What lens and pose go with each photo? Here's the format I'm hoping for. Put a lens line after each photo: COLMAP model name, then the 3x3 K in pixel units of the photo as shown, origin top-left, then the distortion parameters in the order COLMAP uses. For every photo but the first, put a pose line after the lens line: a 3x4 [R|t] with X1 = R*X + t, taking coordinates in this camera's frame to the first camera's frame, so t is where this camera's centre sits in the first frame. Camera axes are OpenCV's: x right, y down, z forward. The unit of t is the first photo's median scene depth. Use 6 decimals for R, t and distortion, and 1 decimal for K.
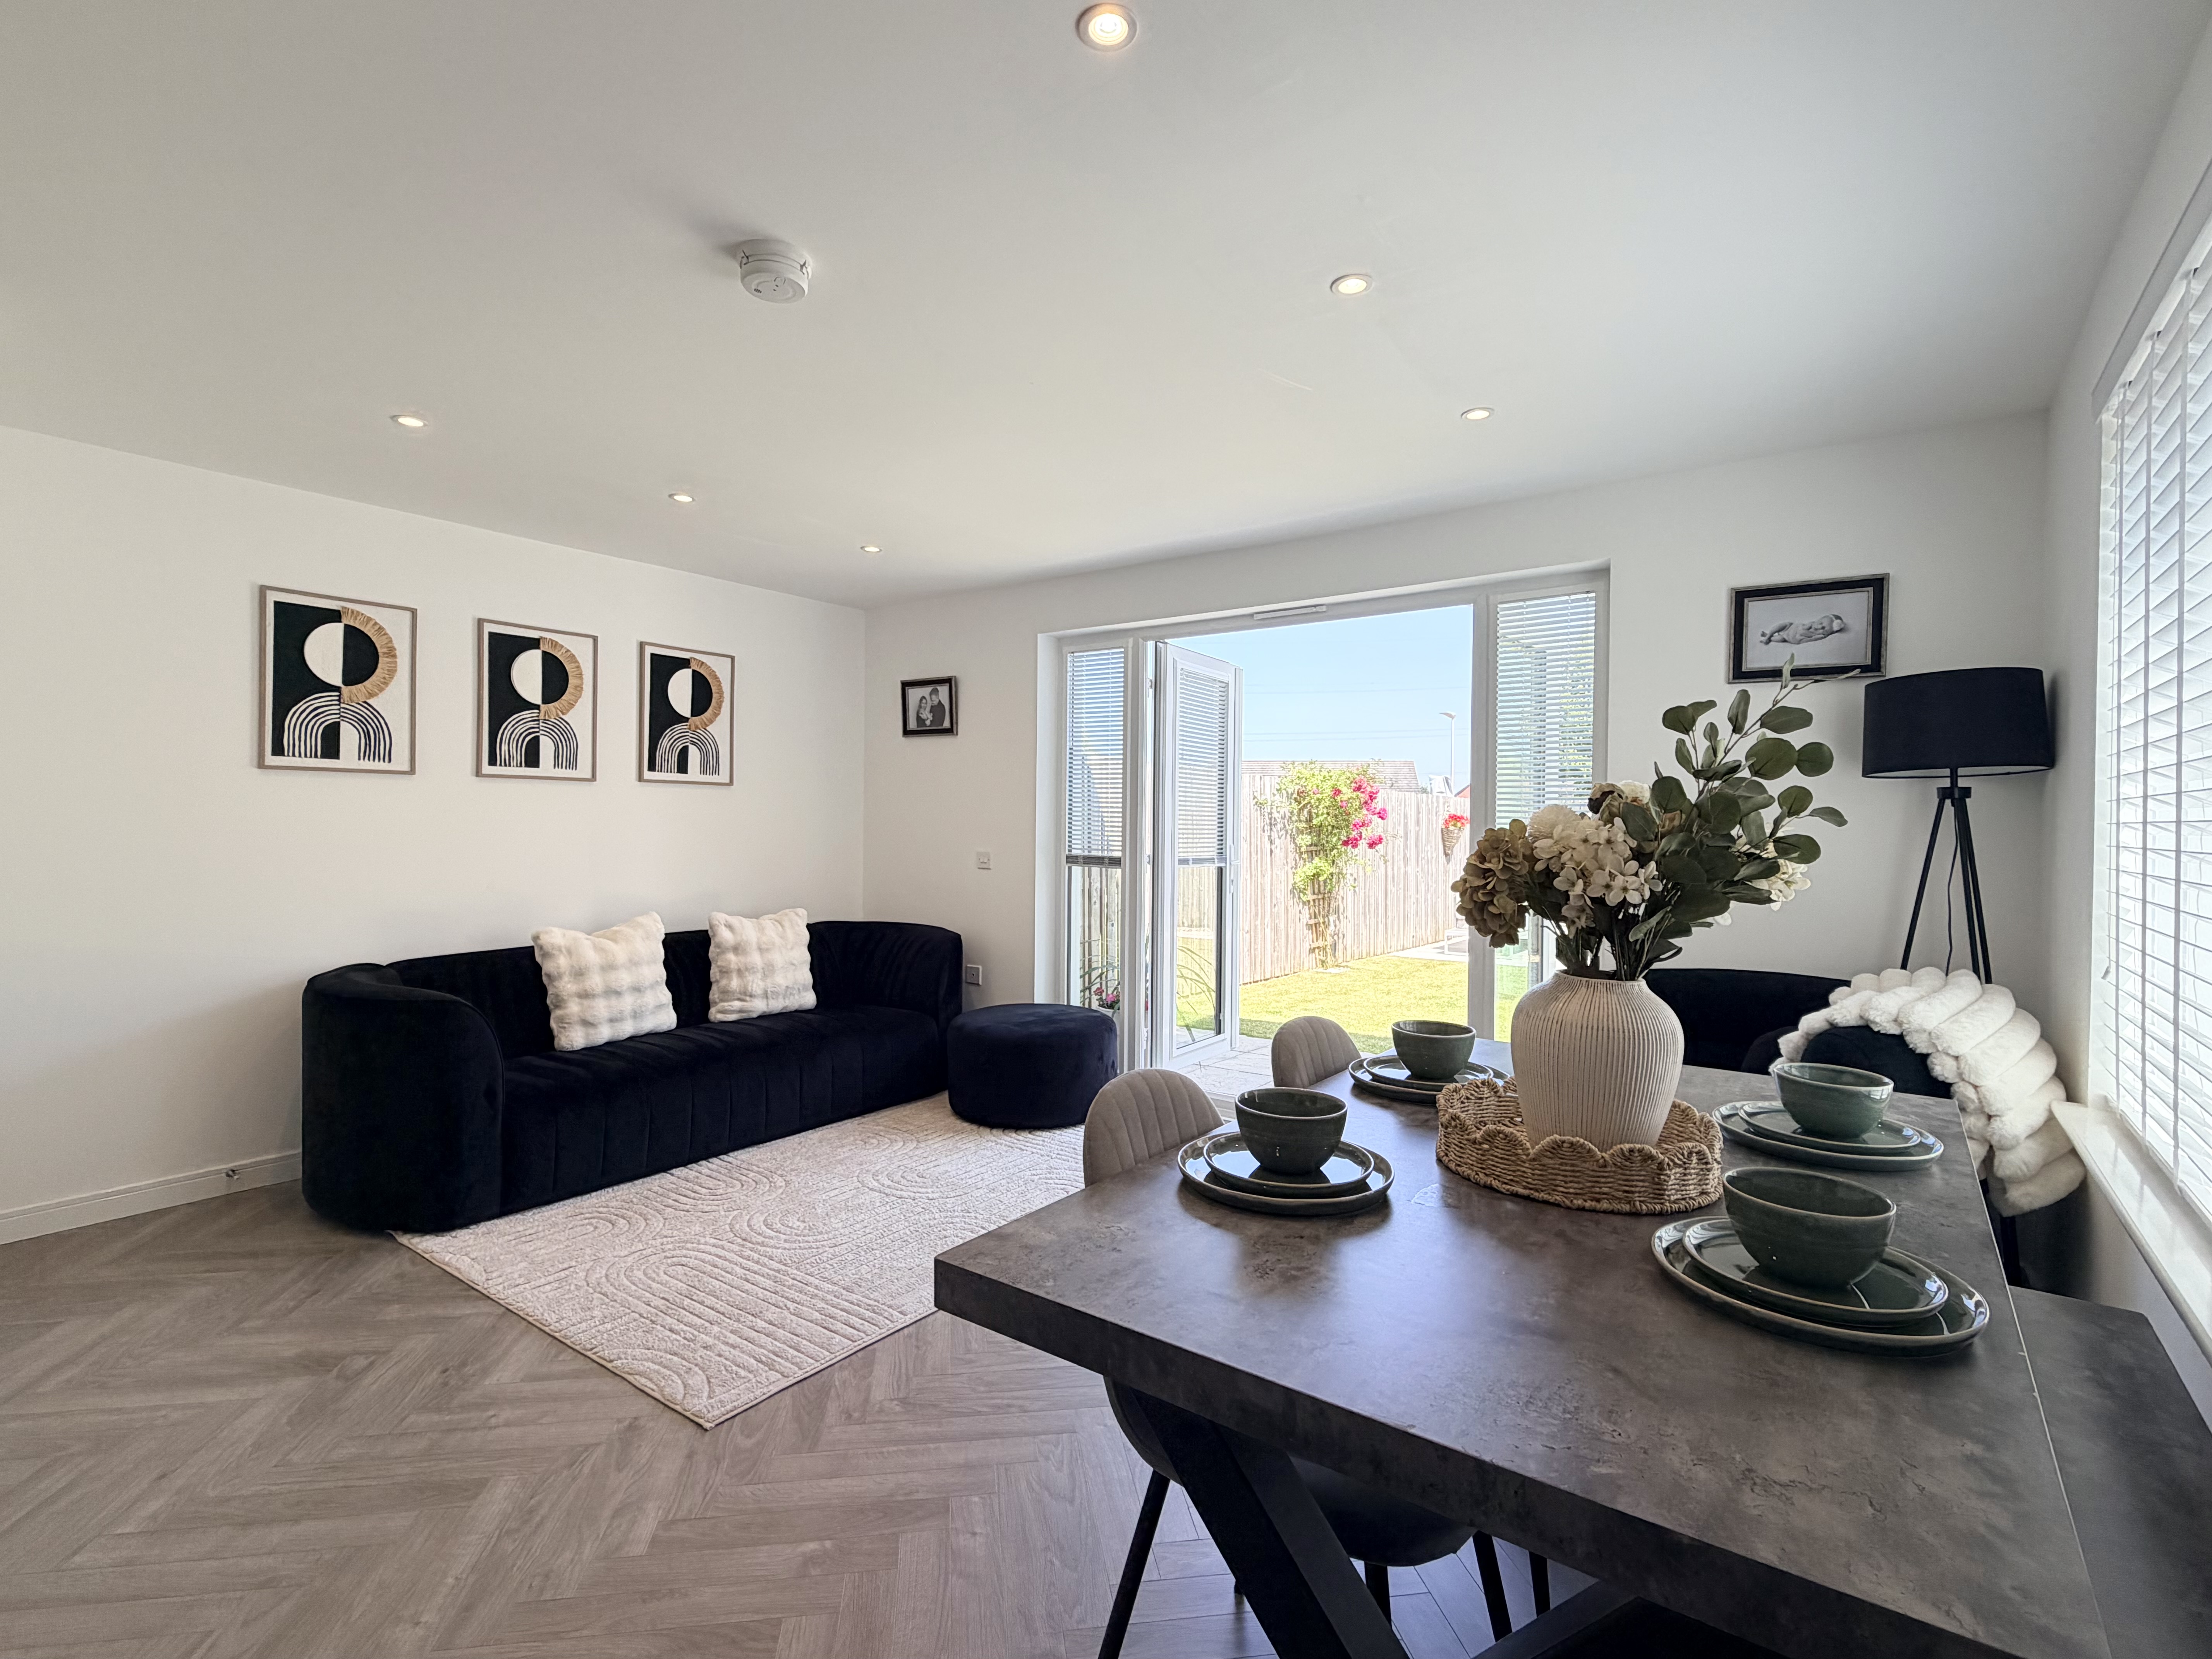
lens RADIAL K [[1038.4, 0, 1102.1], [0, 1038.4, 827.8], [0, 0, 1]] dist [0.000392, 0.000206]
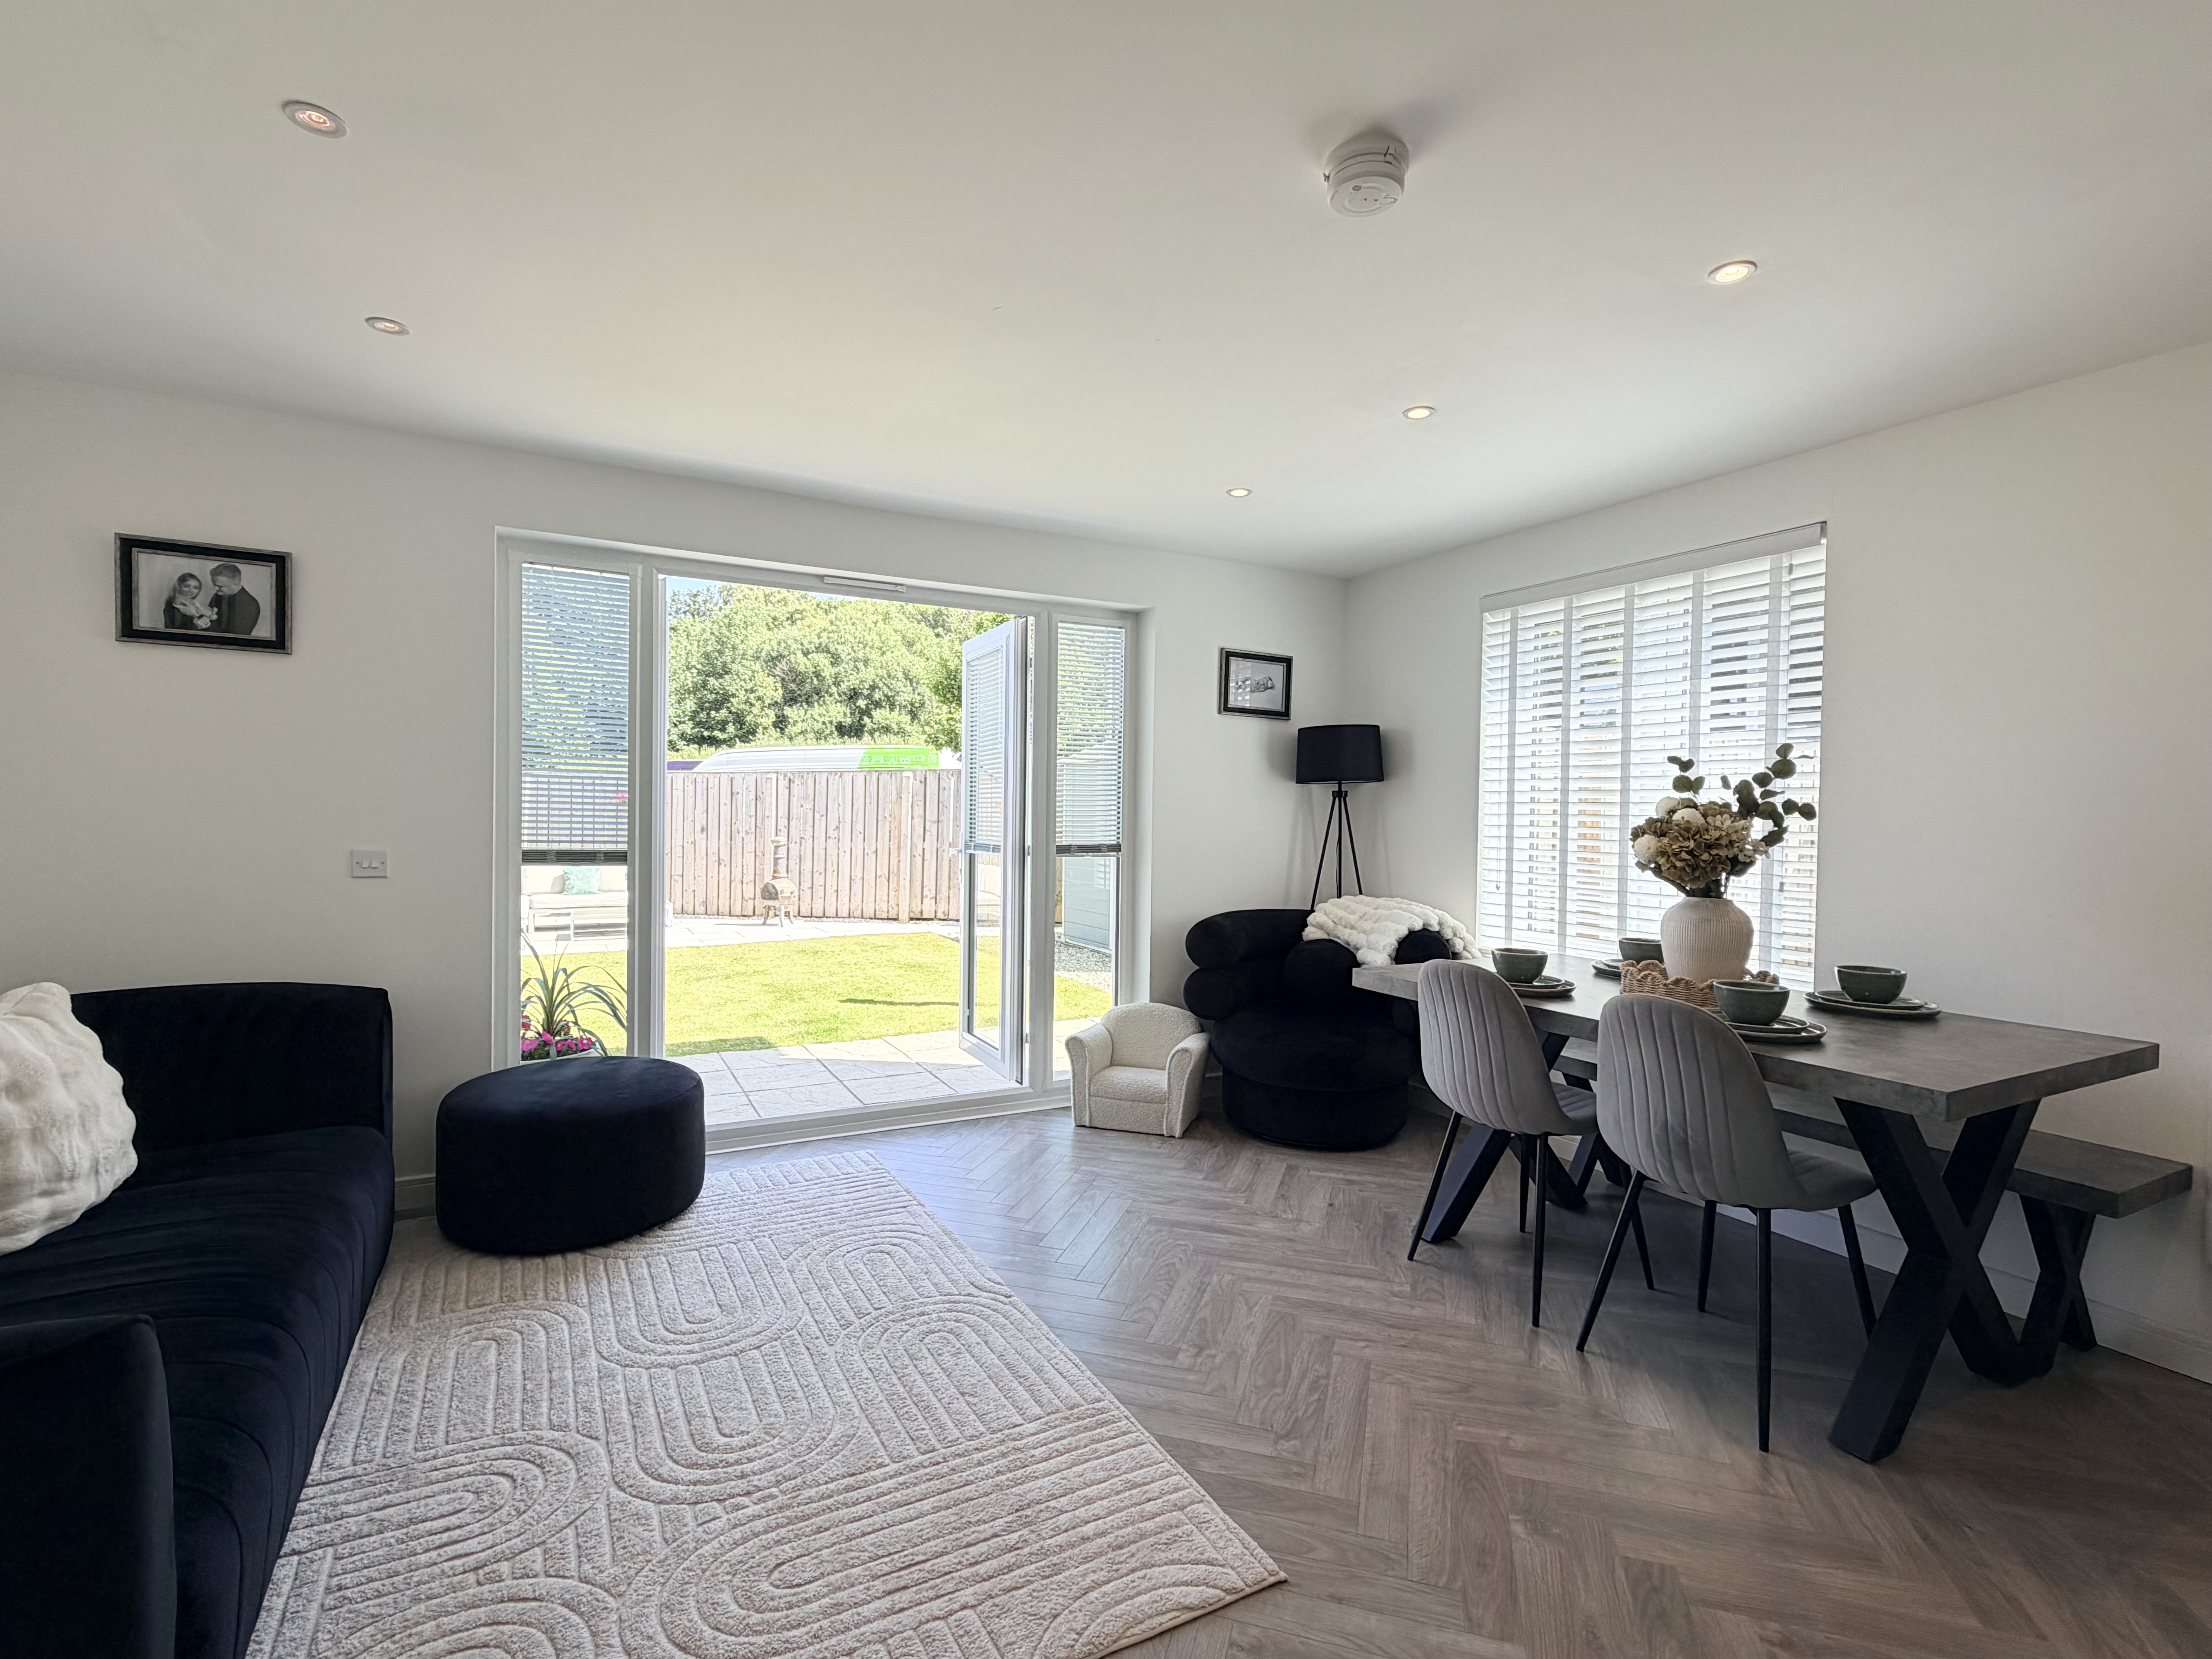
lens RADIAL K [[1038.4, 0, 1102.1], [0, 1038.4, 827.8], [0, 0, 1]] dist [0.000392, 0.000206]
pose [[0.426686, -0.018170, 0.904217, -0.829676], [-0.007062, 0.999701, 0.023421, -0.013768], [-0.904372, -0.016379, 0.426430, 0.571252]]
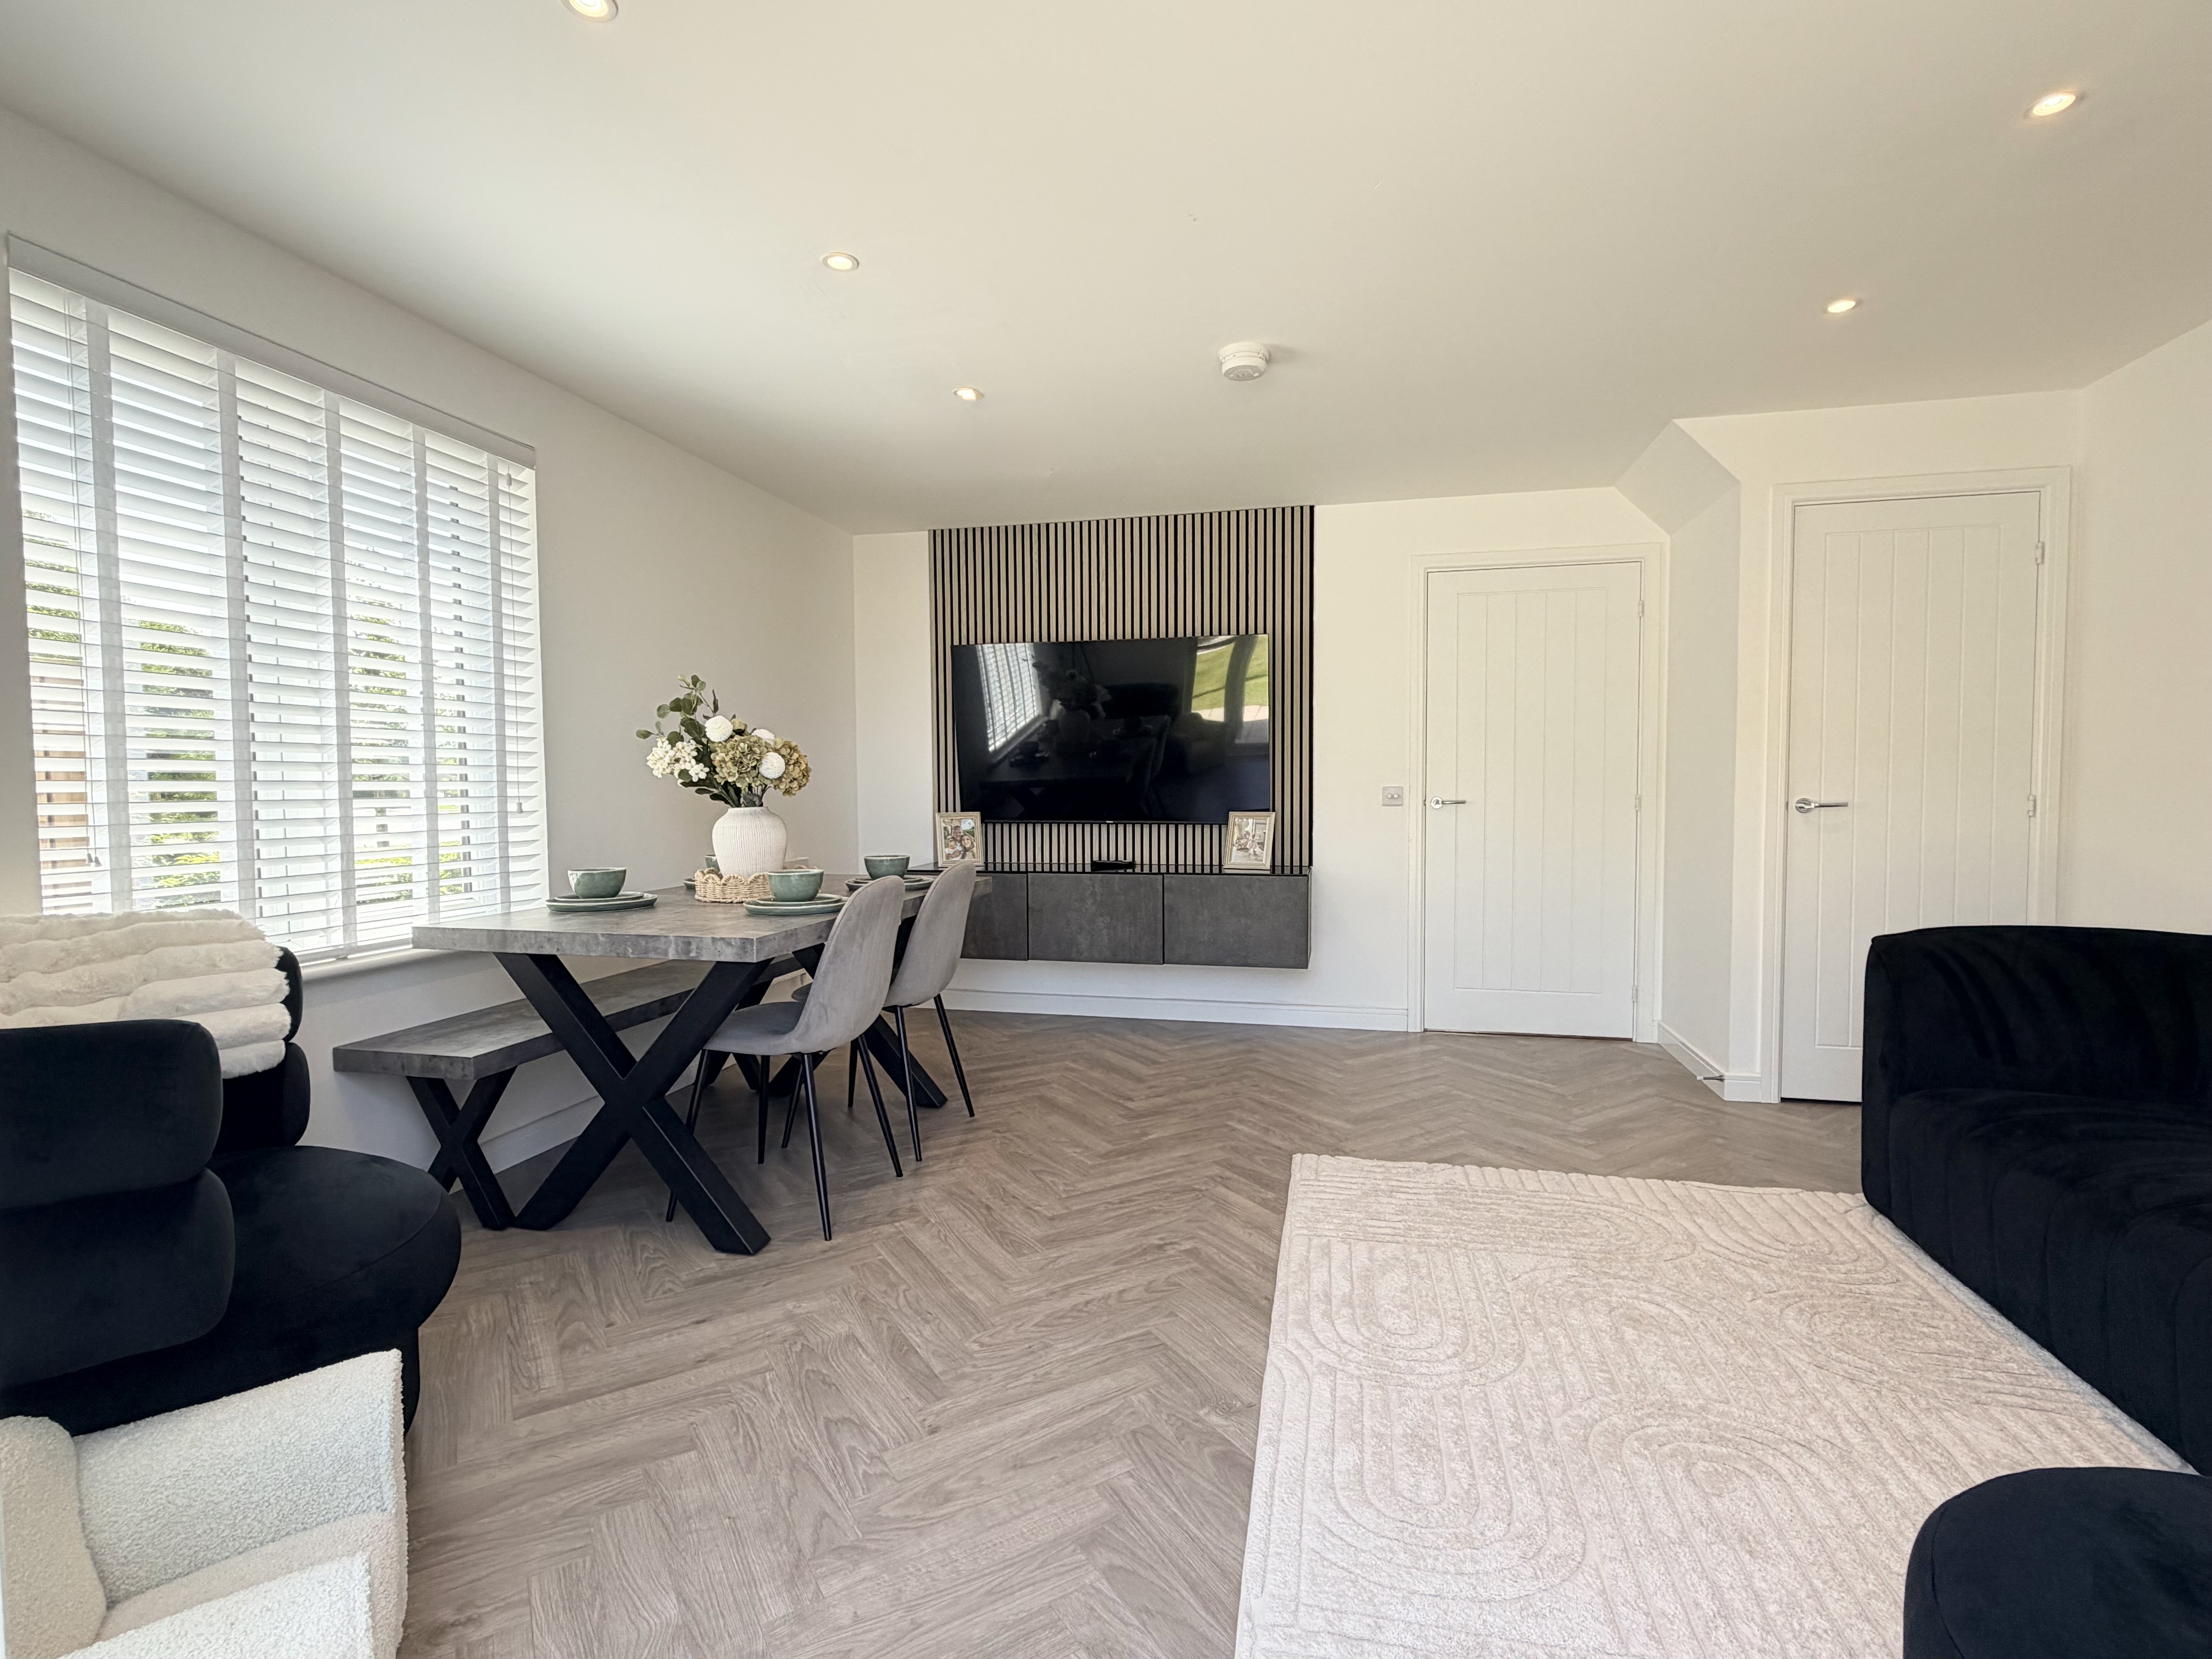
lens RADIAL K [[1038.4, 0, 1102.1], [0, 1038.4, 827.8], [0, 0, 1]] dist [0.000392, 0.000206]
pose [[-0.919584, 0.012861, -0.392684, 0.311369], [-0.004296, 0.999075, 0.042782, 0.040632], [0.392871, 0.041028, -0.918678, 1.587593]]
